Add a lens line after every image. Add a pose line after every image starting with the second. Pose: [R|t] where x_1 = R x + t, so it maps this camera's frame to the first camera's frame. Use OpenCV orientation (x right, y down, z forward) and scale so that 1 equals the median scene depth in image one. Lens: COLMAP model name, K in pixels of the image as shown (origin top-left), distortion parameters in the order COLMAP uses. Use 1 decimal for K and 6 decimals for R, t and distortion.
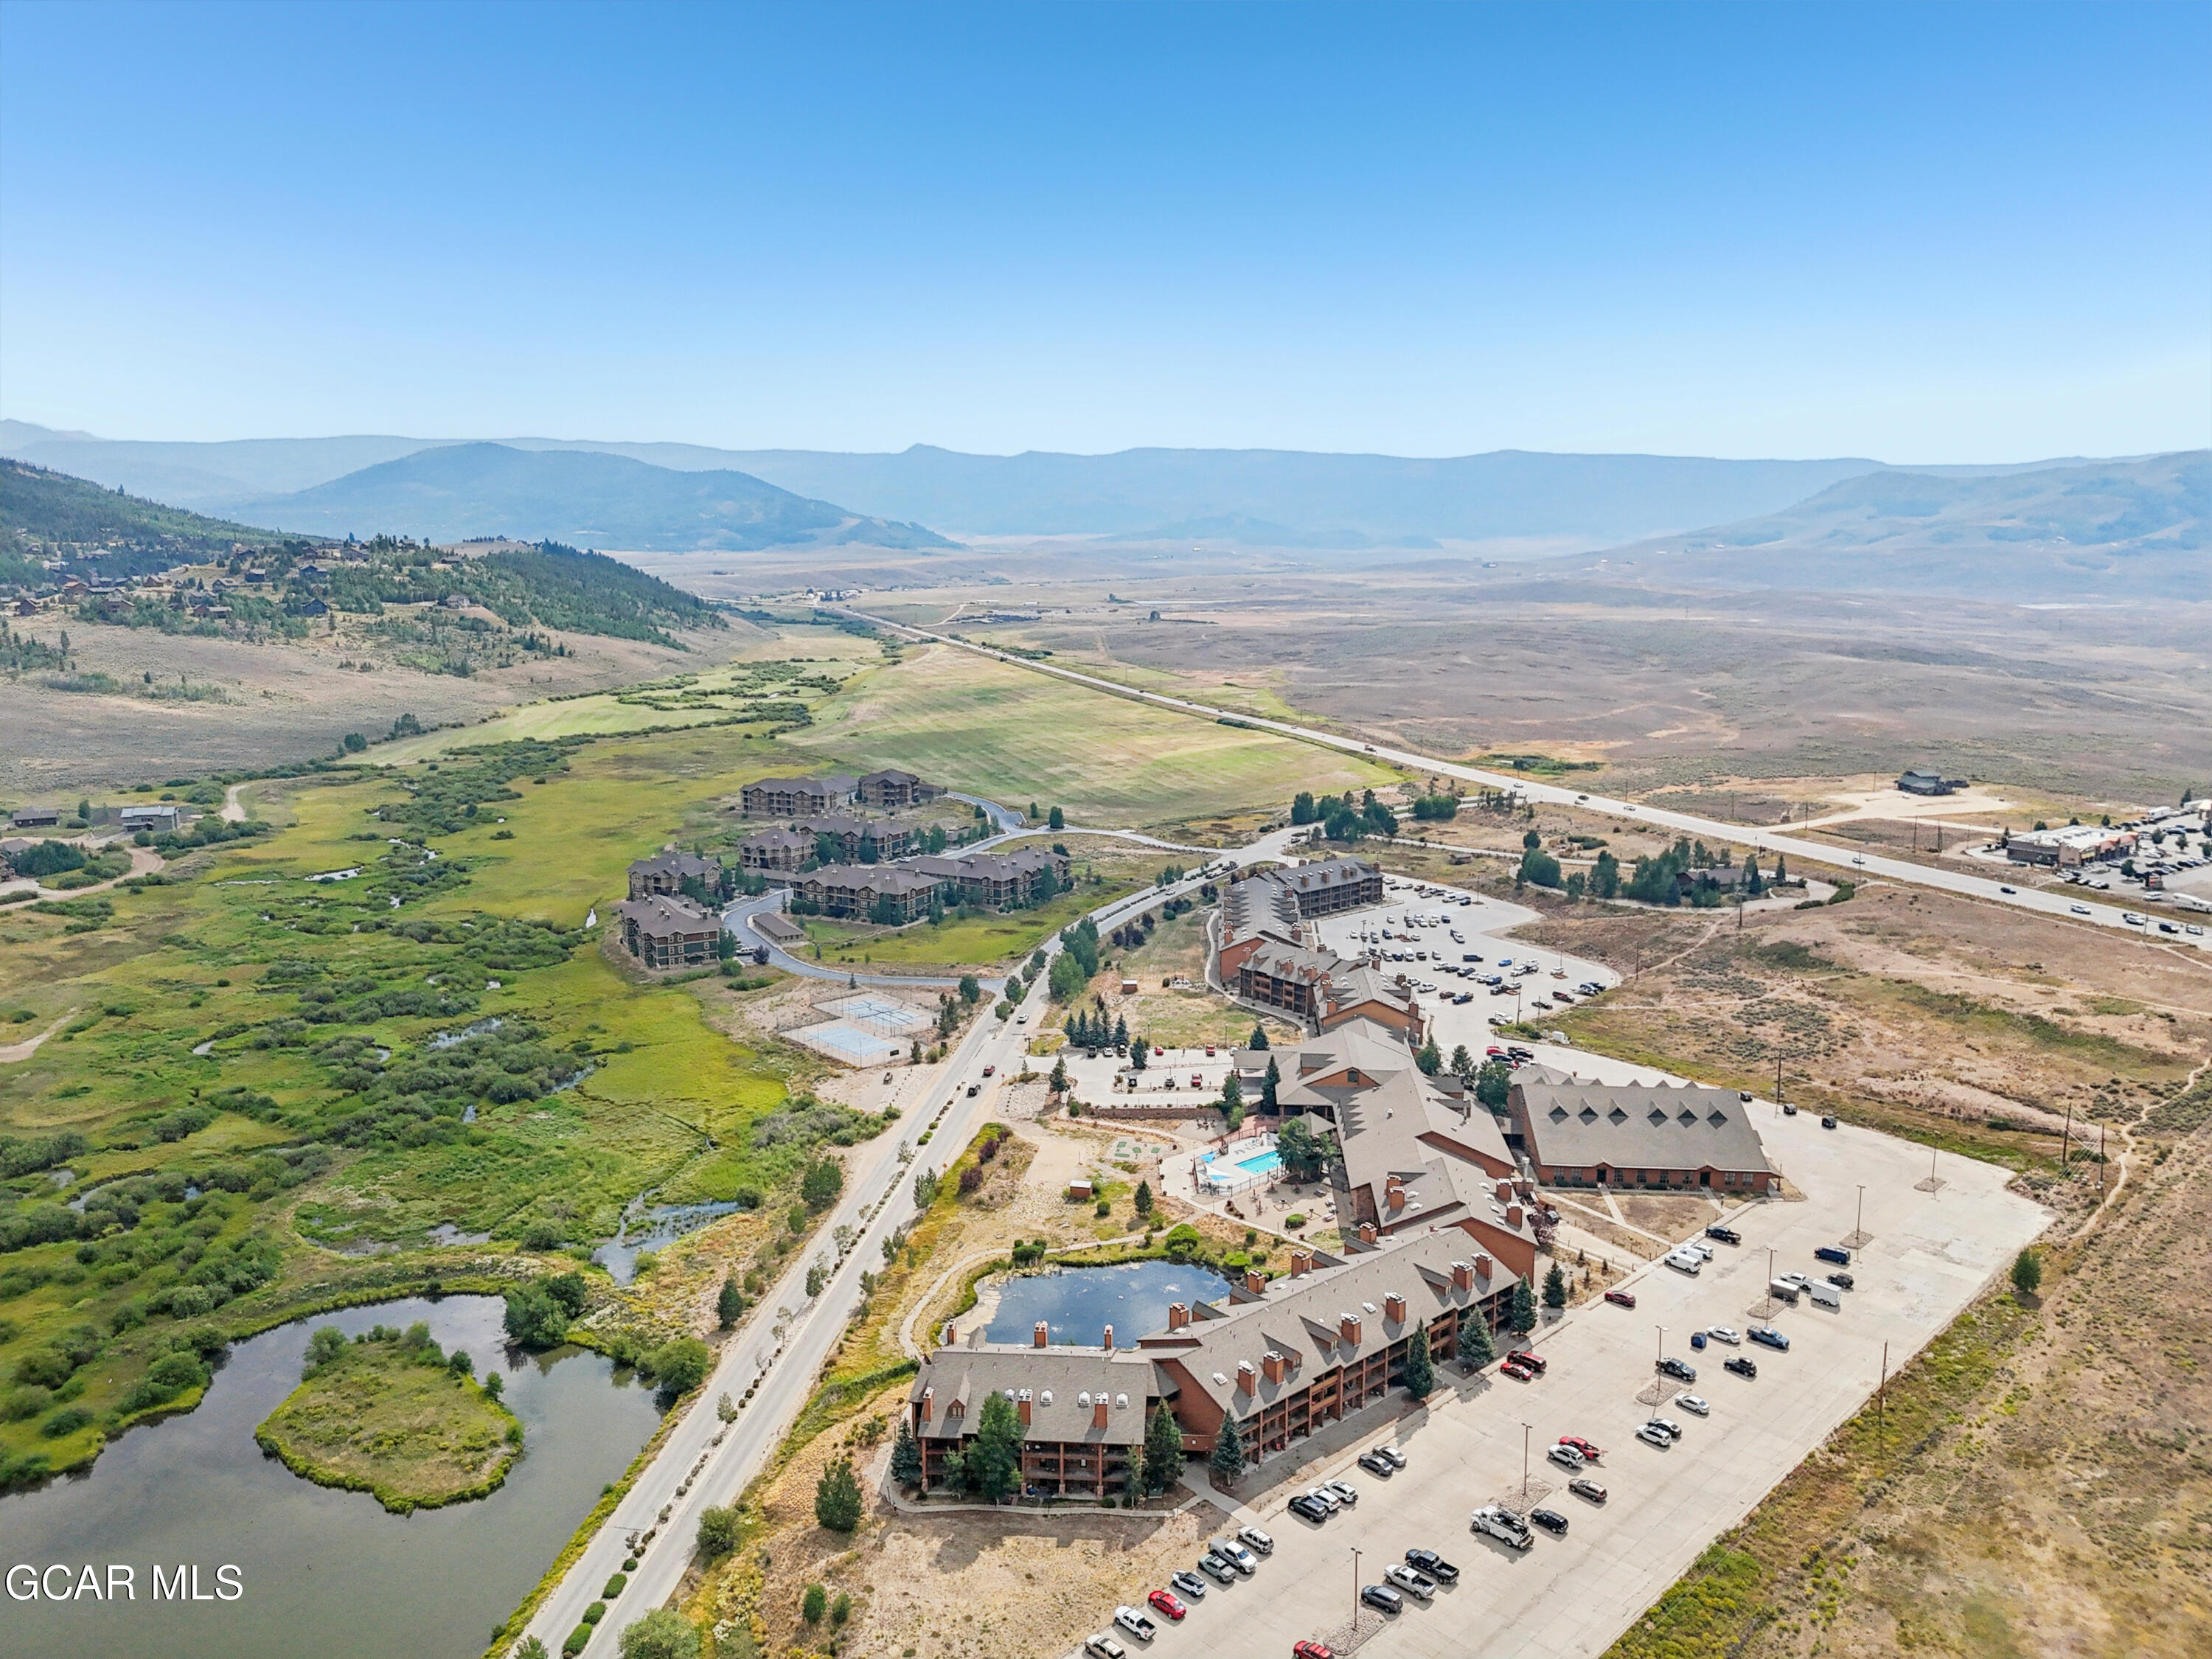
lens RADIAL K [[1547.5, 0, 1106.0], [0, 1547.5, 829.5], [0, 0, 1]] dist [0.000285, 0.000480]
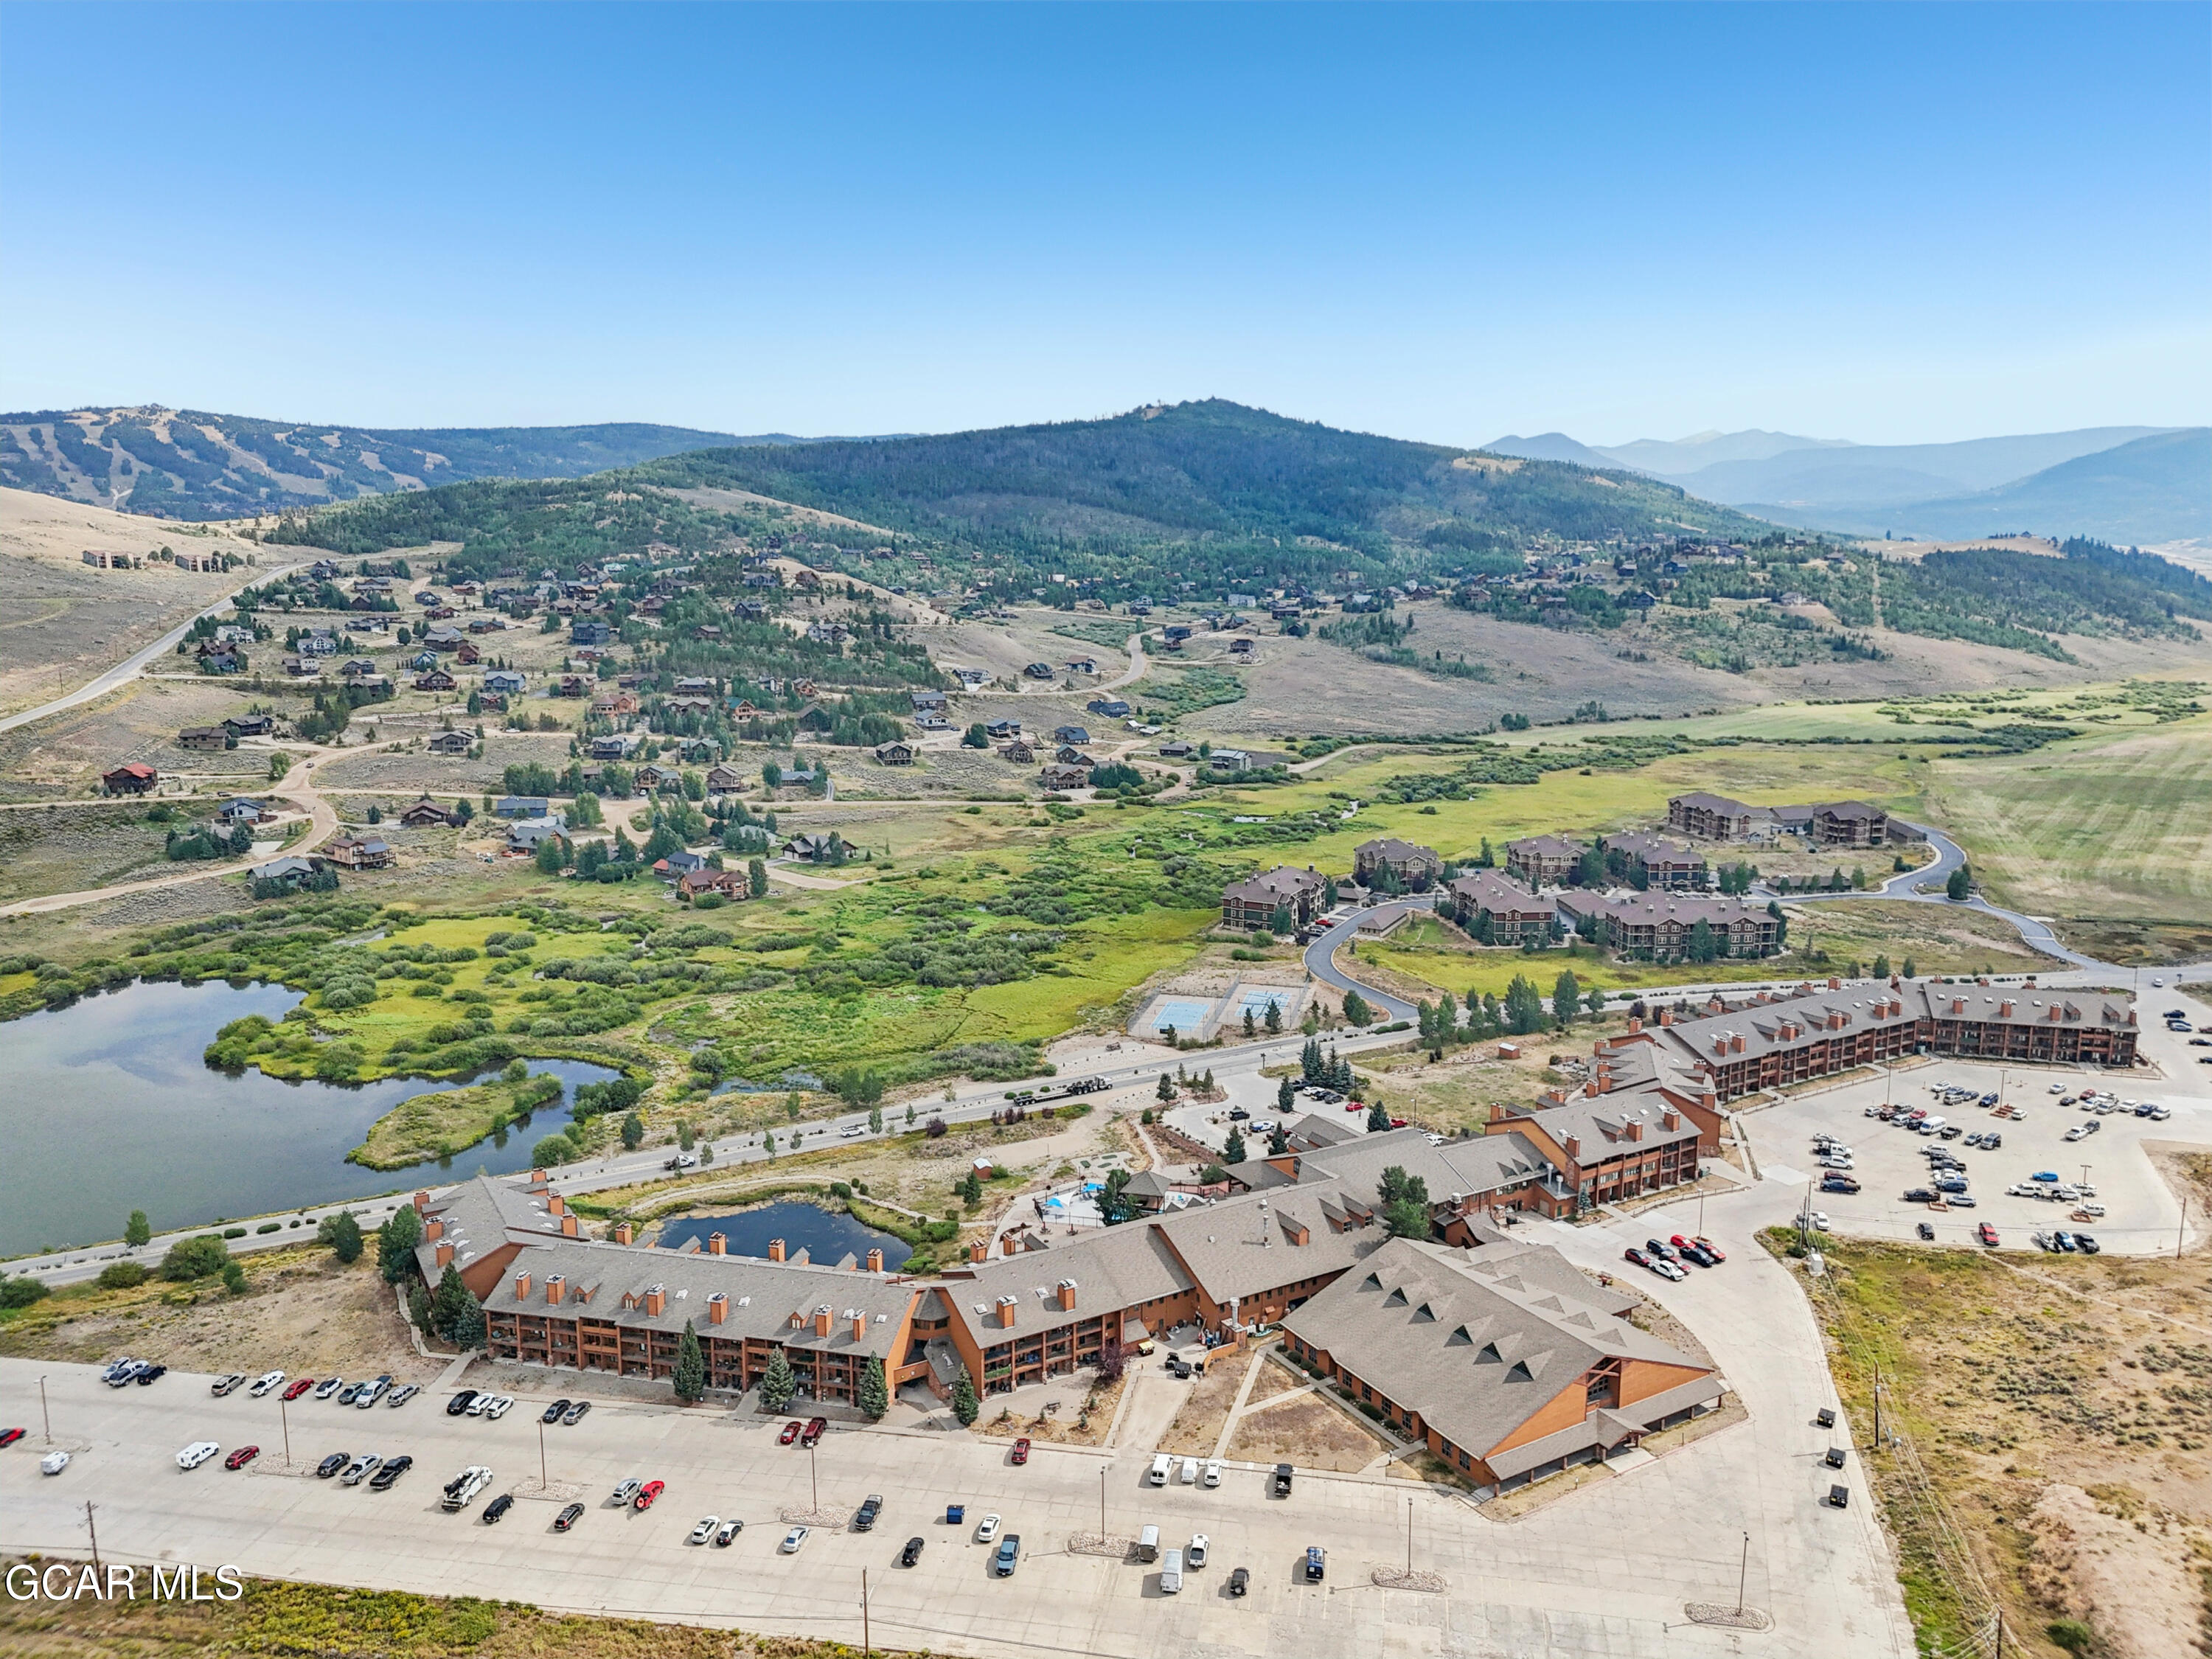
lens RADIAL K [[1529.5, 0, 1106.0], [0, 1529.5, 829.5], [0, 0, 1]] dist [0.001763, 0.000534]
pose [[0.598764, 0.141315, -0.788360, 0.894689], [-0.138614, 0.987742, 0.071777, -0.082735], [0.788840, 0.066300, 0.611012, 0.485820]]
